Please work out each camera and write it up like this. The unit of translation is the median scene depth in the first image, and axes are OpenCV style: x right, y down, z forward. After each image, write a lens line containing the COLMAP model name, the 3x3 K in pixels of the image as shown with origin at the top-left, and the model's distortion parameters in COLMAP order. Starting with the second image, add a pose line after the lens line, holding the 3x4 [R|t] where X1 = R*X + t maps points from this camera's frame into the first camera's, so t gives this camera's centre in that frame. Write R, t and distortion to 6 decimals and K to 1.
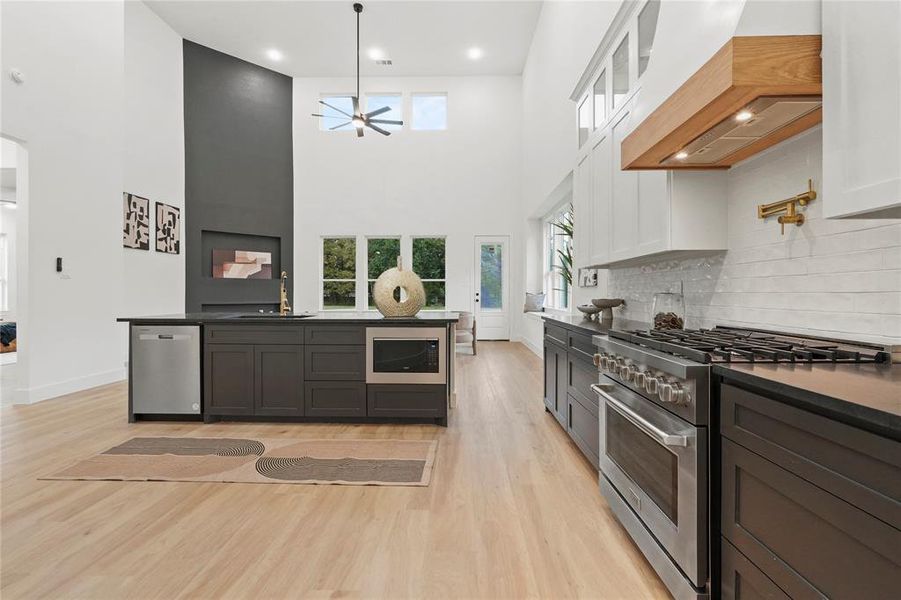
lens RADIAL K [[416.0, 0, 452.9], [0, 416.0, 297.3], [0, 0, 1]] dist [-0.001842, 0.000154]
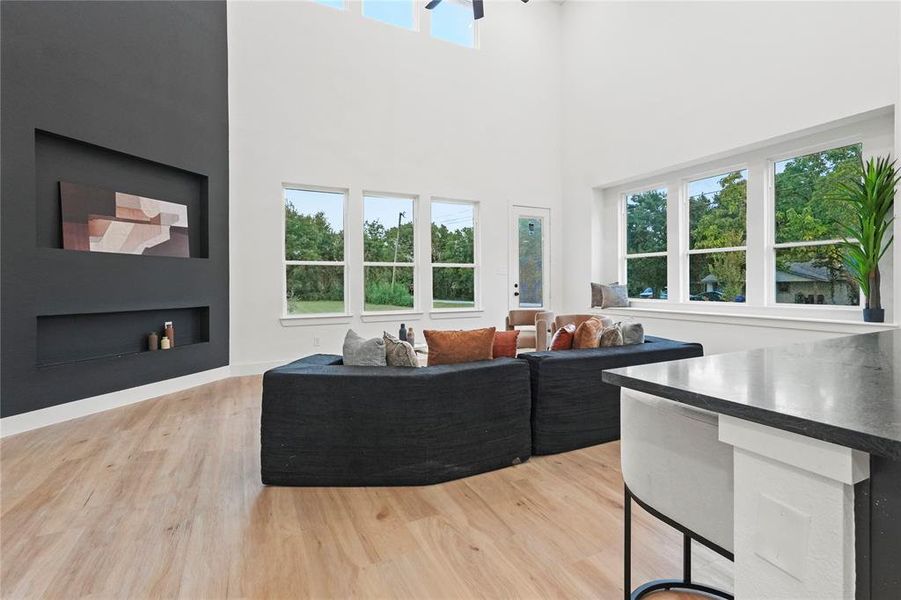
lens RADIAL K [[416.0, 0, 449.5], [0, 416.0, 290.9], [0, 0, 1]] dist [-0.001842, 0.000154]
pose [[0.874010, -0.015032, 0.485676, -0.441397], [0.015154, 0.999878, 0.003676, -0.002116], [-0.485672, 0.004147, 0.874131, 0.450639]]
